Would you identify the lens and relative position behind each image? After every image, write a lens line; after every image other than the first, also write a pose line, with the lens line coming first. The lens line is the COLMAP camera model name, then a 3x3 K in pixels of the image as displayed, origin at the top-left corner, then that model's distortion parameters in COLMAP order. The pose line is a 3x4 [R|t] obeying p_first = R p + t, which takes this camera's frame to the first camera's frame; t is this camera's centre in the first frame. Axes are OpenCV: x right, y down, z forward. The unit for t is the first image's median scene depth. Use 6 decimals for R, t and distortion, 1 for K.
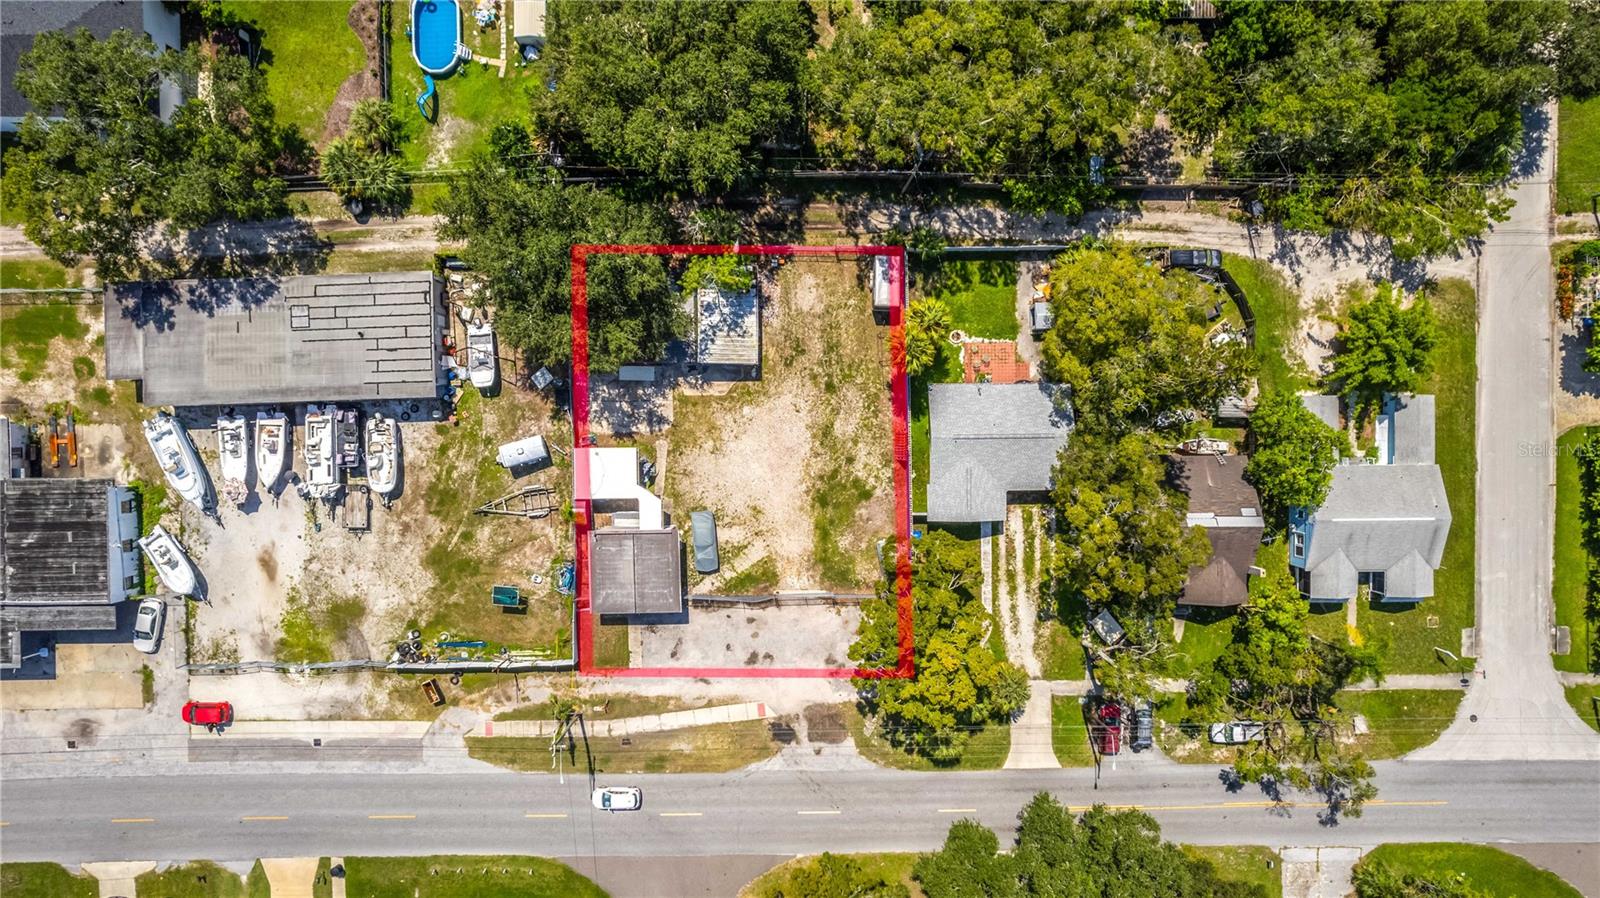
lens RADIAL K [[1022.9, 0, 831.1], [0, 1022.9, 423.3], [0, 0, 1]] dist [-0.046382, 0.000416]
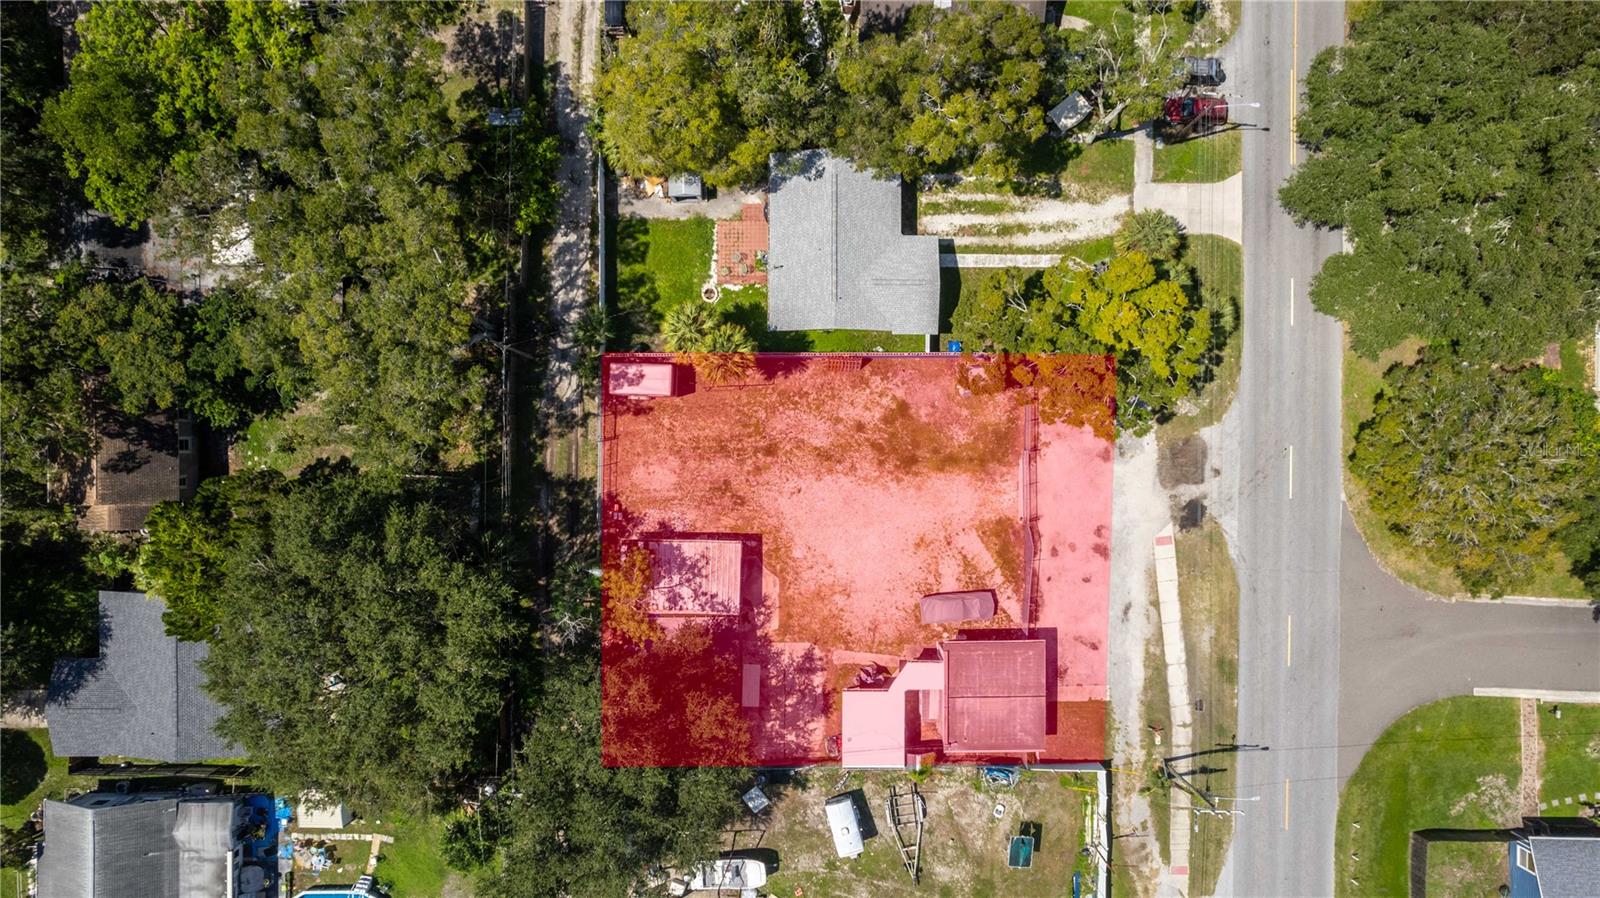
lens RADIAL K [[1042.1, 0, 800.0], [0, 1042.1, 449.0], [0, 0, 1]] dist [-0.057396, 0.061790]
pose [[0.012459, -0.998792, -0.047536, 0.041152], [0.999914, 0.012249, 0.004698, -0.015990], [-0.004110, -0.047590, 0.998858, 0.172103]]
